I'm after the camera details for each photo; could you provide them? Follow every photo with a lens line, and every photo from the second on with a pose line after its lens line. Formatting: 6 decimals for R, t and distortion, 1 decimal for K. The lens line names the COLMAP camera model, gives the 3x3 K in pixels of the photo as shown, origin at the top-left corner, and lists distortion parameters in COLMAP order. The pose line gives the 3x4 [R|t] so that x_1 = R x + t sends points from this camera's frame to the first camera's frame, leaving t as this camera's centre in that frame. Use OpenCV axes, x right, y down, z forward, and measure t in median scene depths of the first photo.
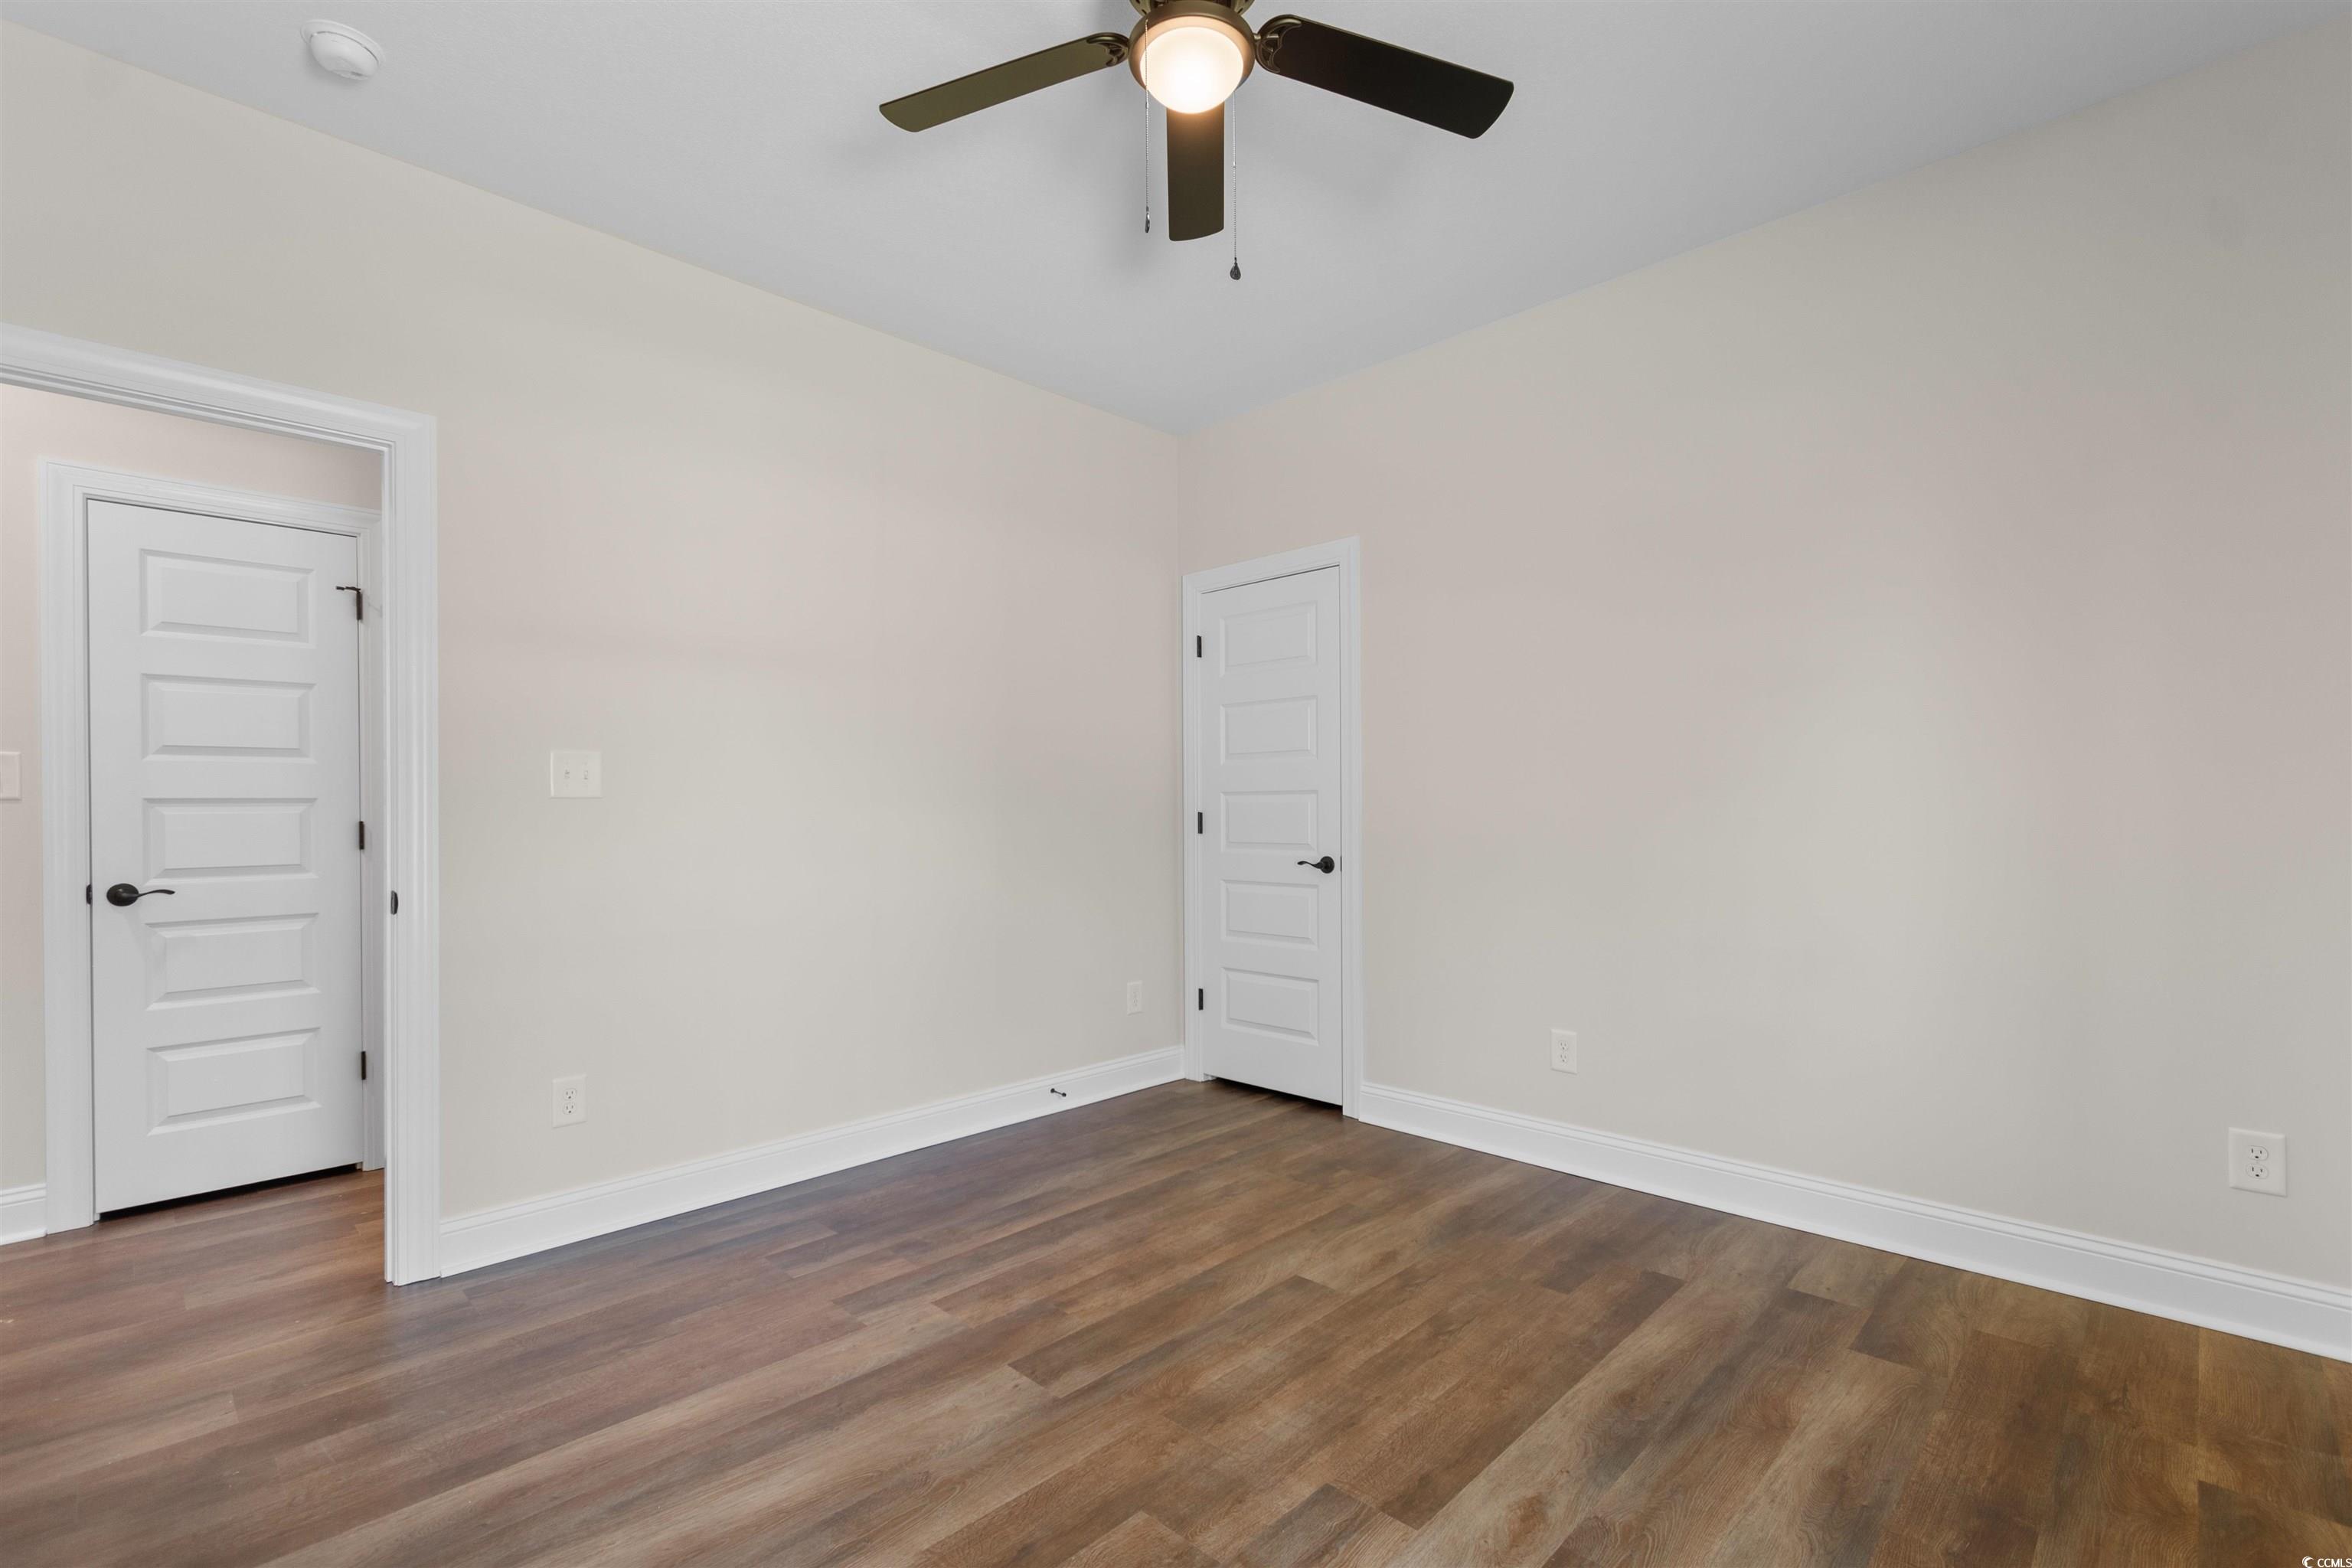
lens RADIAL K [[1041.3, 0, 1172.1], [0, 1041.3, 793.1], [0, 0, 1]] dist [0.001830, -0.001018]
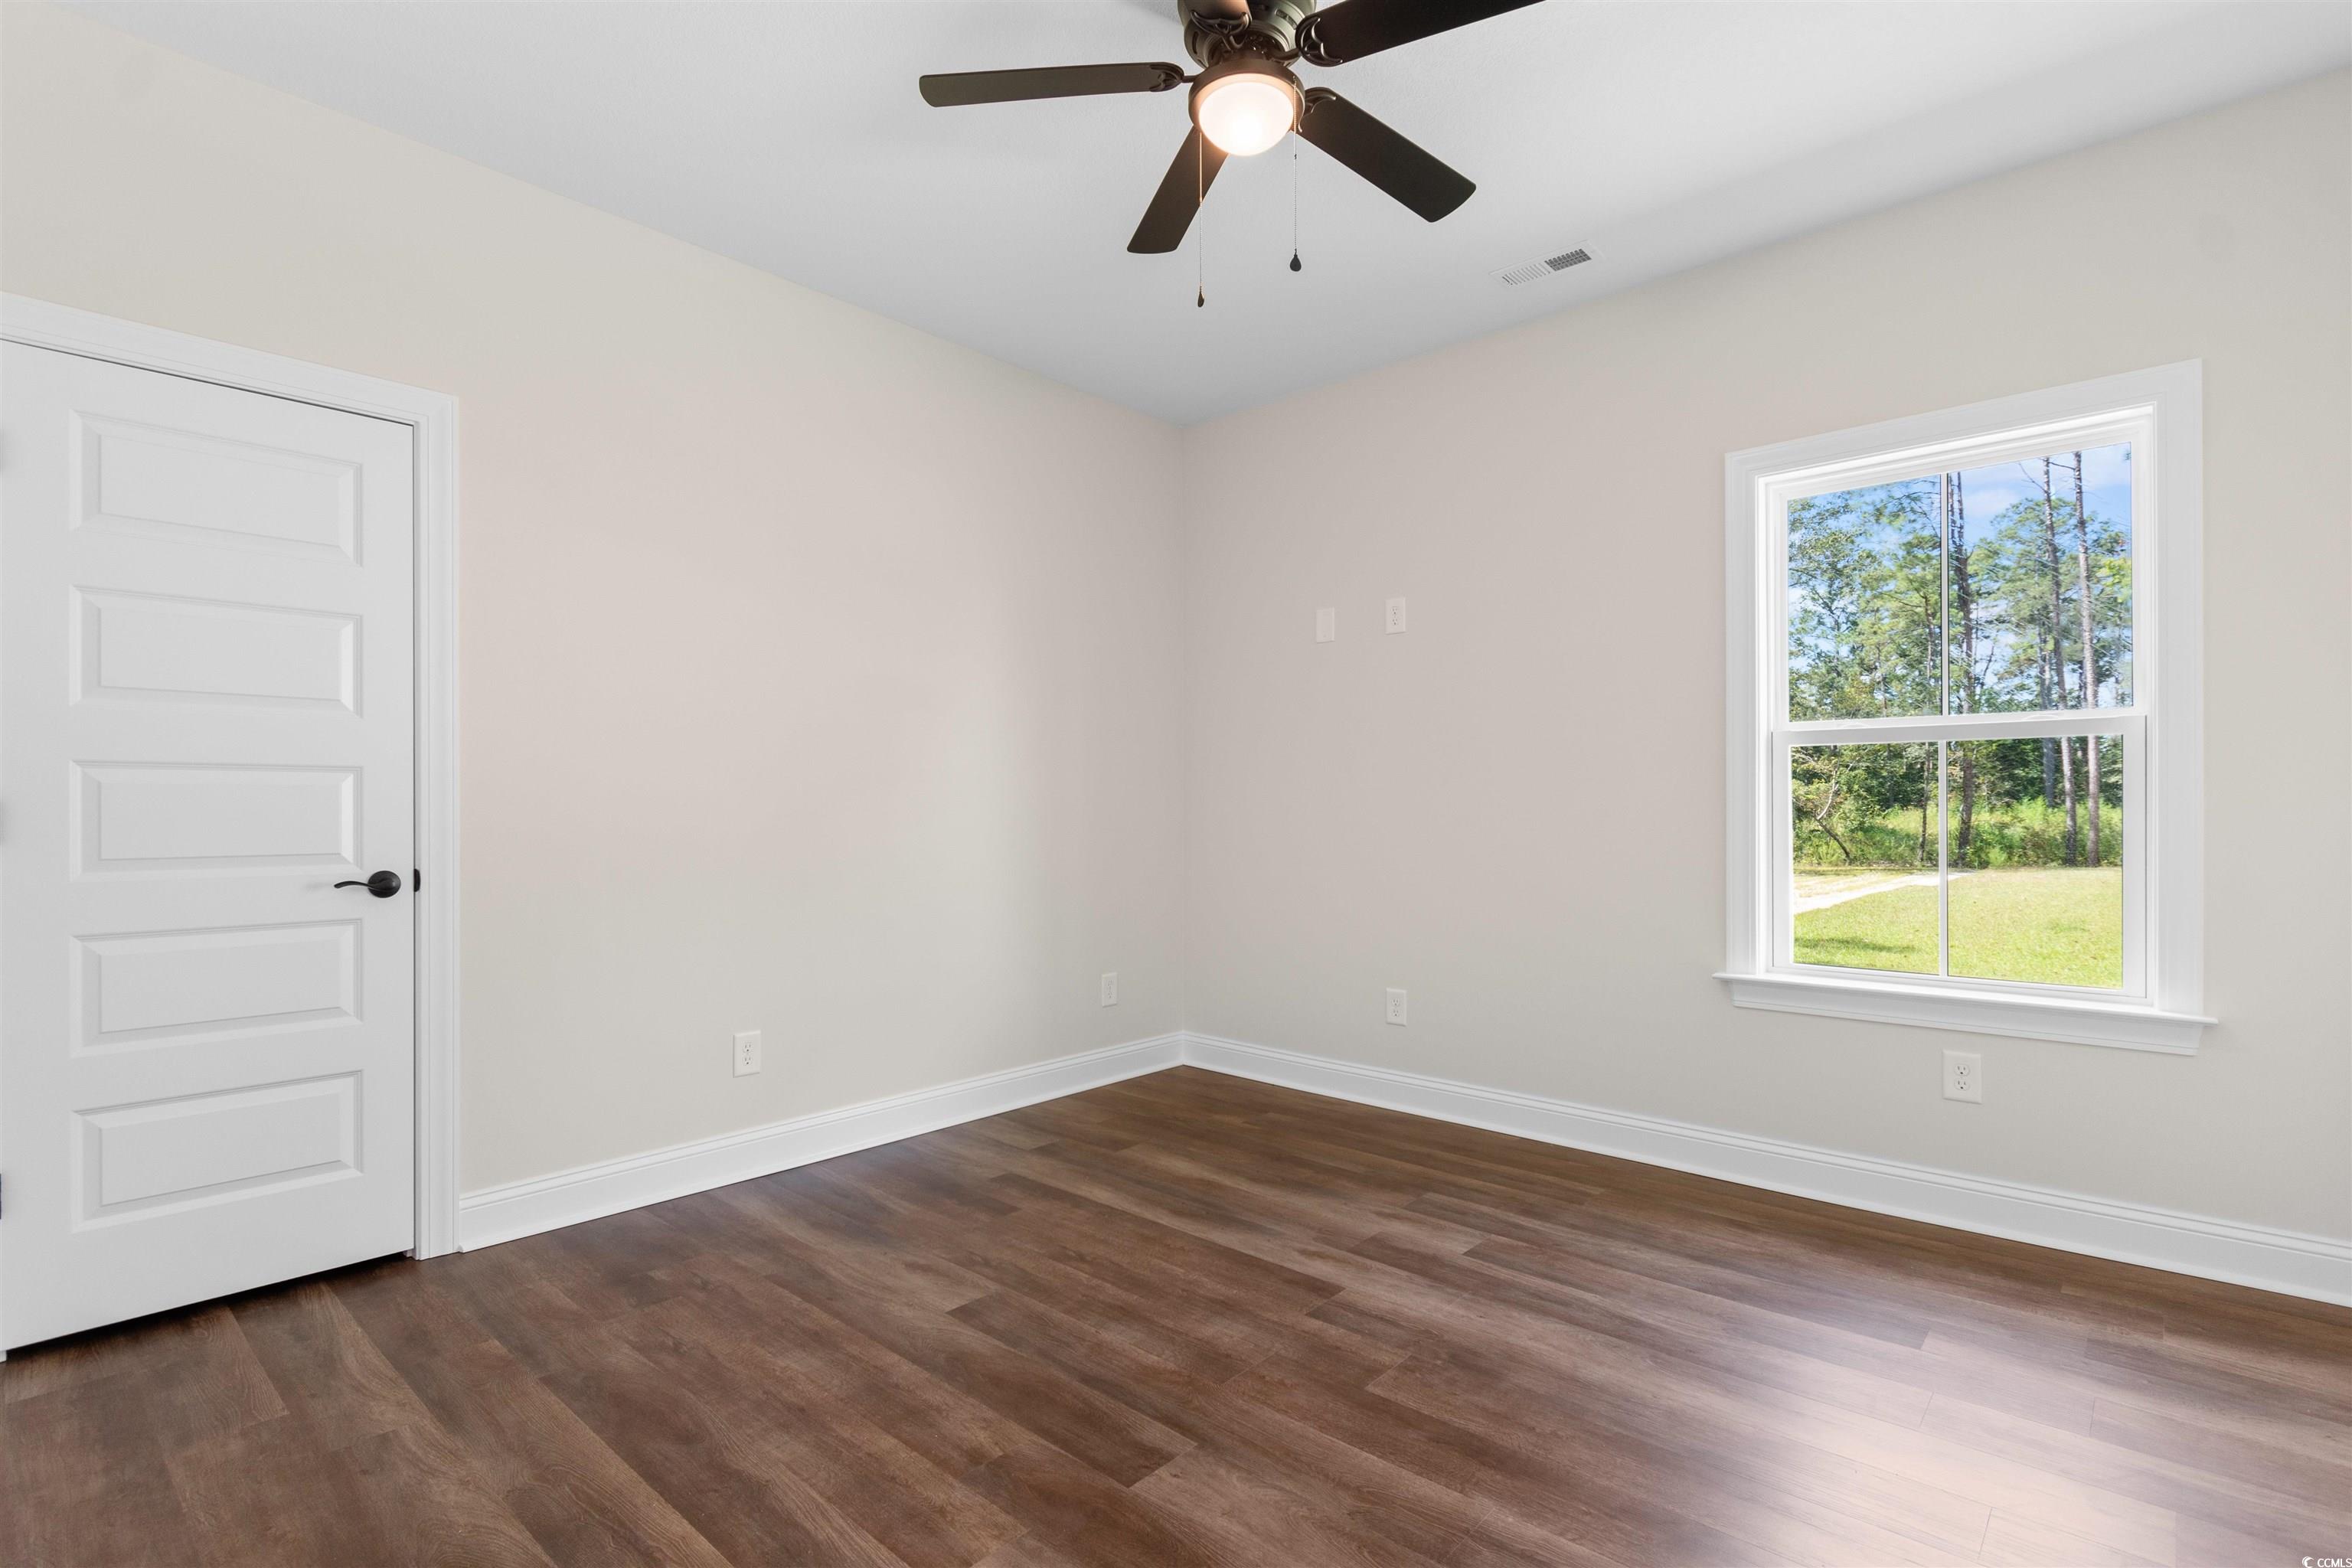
lens RADIAL K [[1123.3, 0, 1160.3], [0, 1123.3, 791.4], [0, 0, 1]] dist [-0.001722, -0.000749]
pose [[-0.039899, 0.017995, 0.999042, -0.877199], [-0.015278, 0.999710, -0.018617, 0.028136], [-0.999087, -0.016006, -0.039613, 0.872017]]
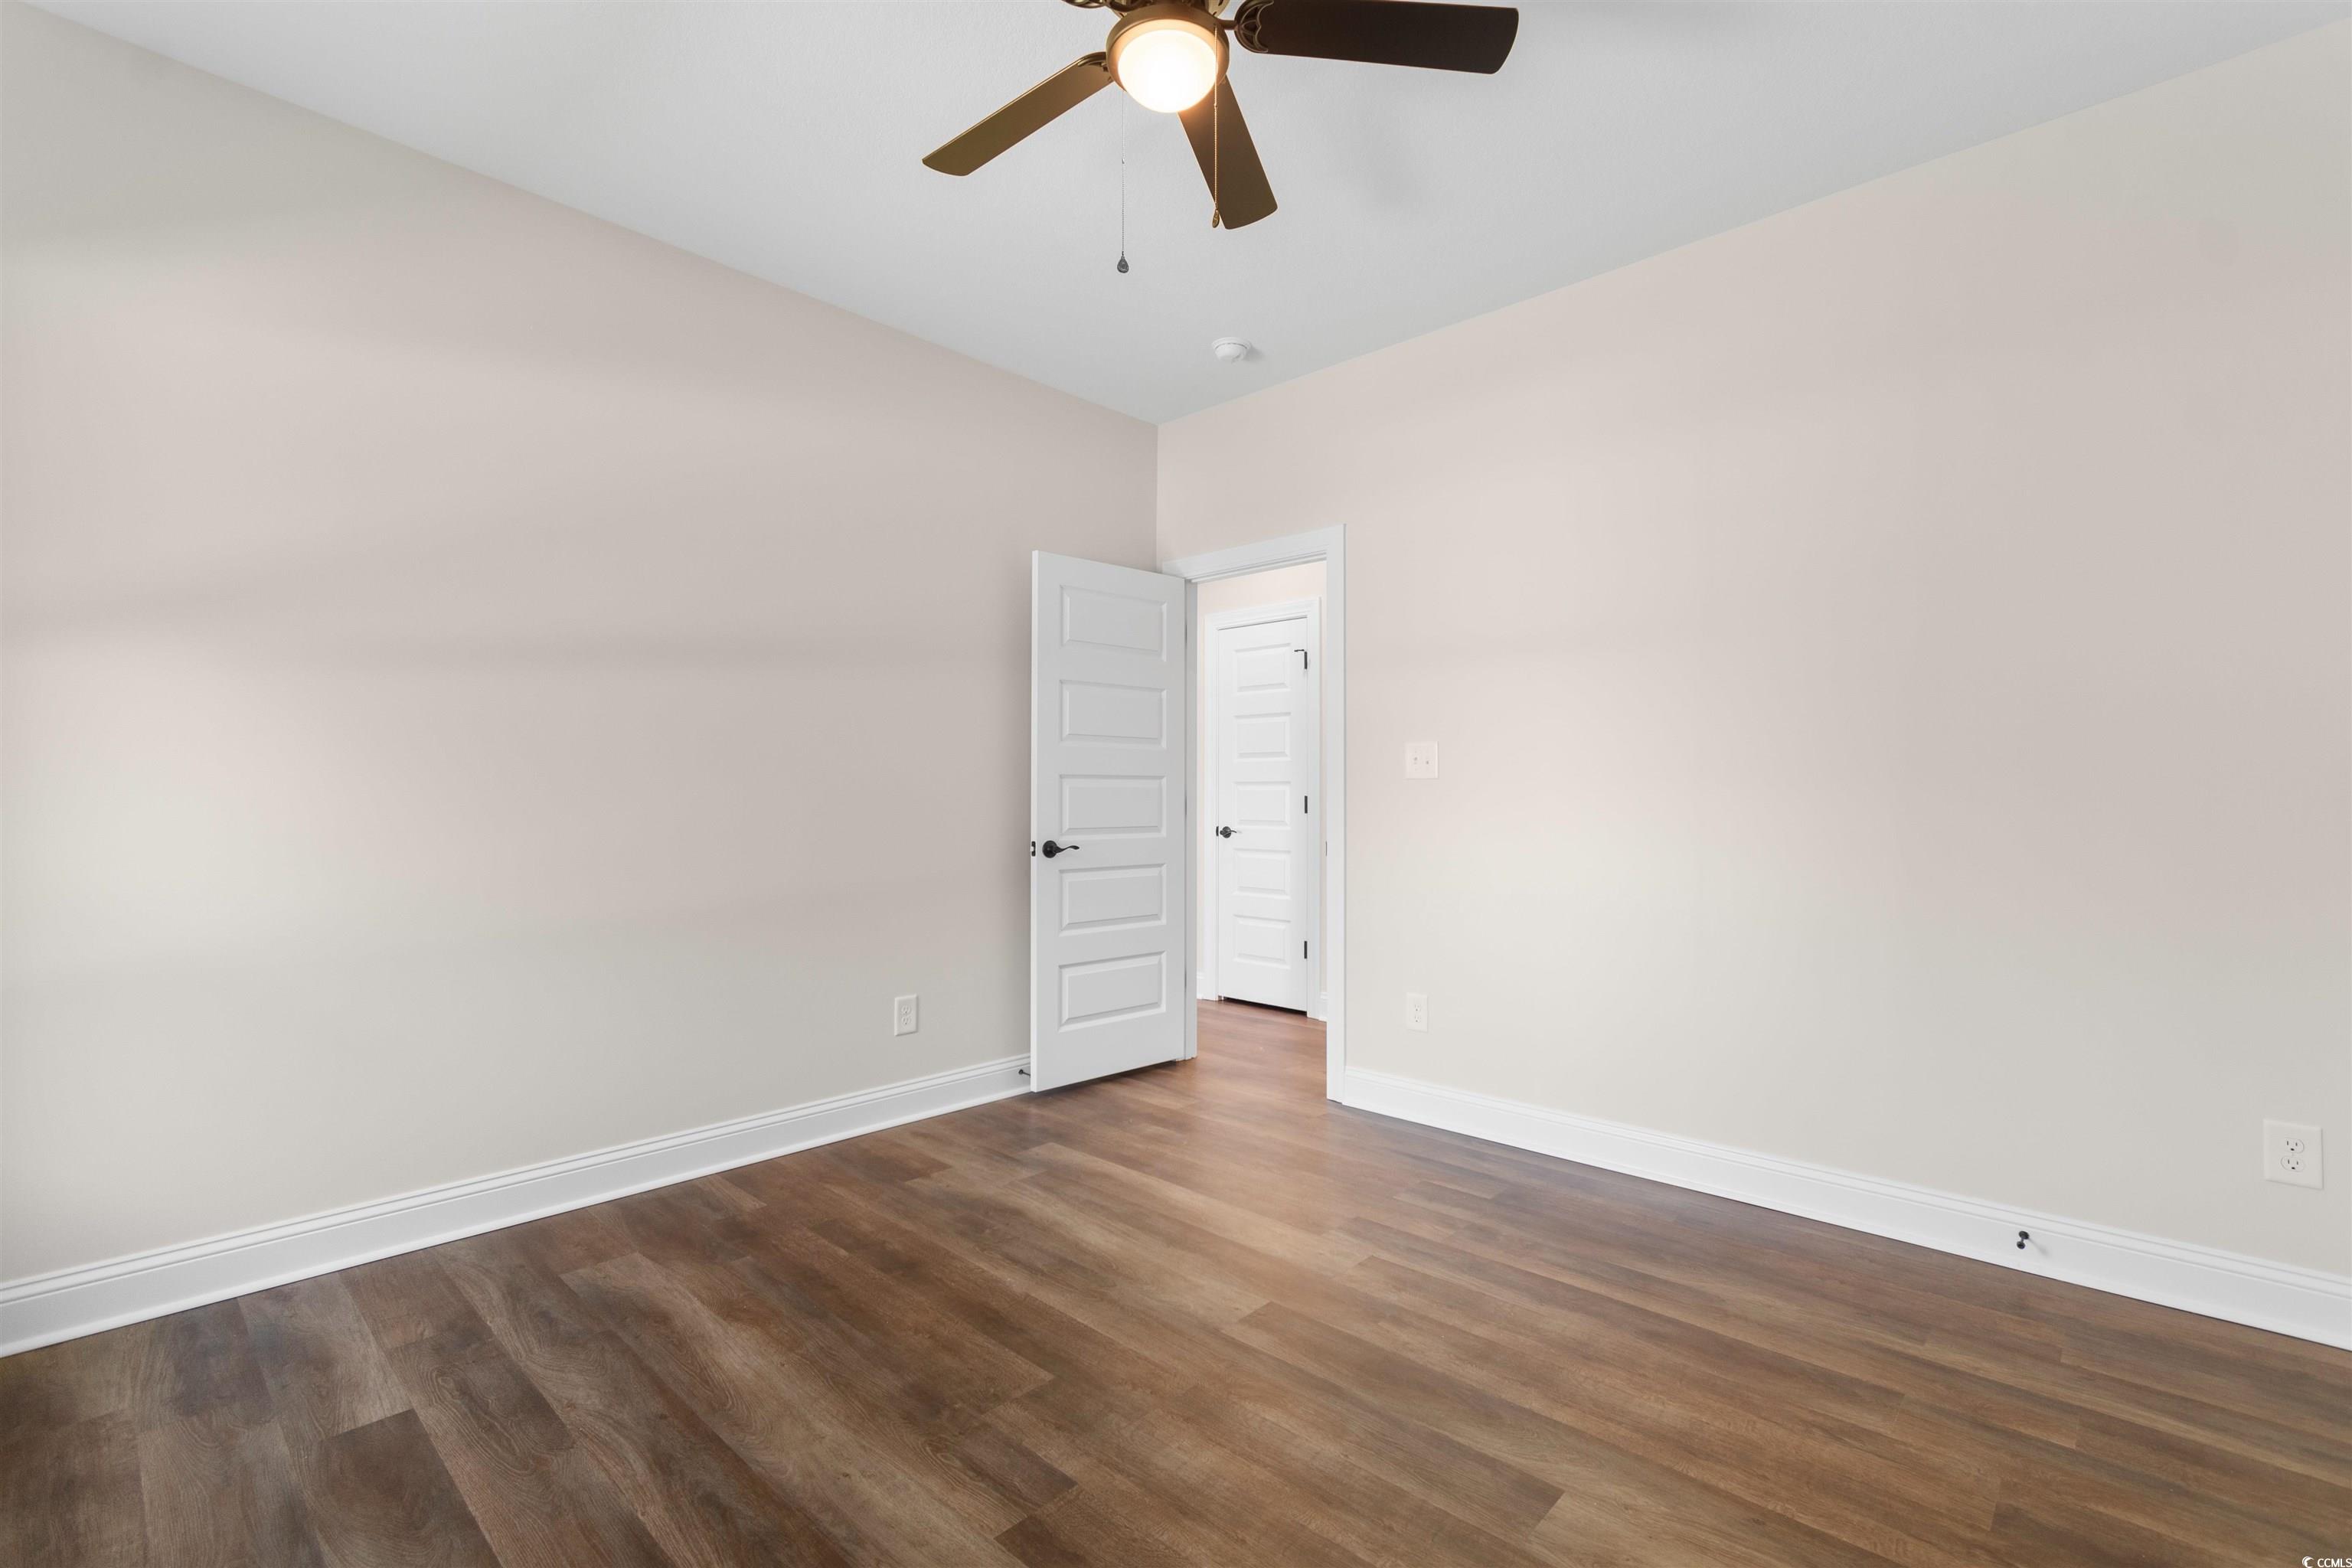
lens RADIAL K [[1041.3, 0, 1172.1], [0, 1041.3, 793.1], [0, 0, 1]] dist [0.001830, -0.001018]
pose [[0.029072, 0.010061, -0.999527, 0.779440], [0.015658, 0.999822, 0.010519, 0.008549], [0.999455, -0.015957, 0.028910, 0.749363]]
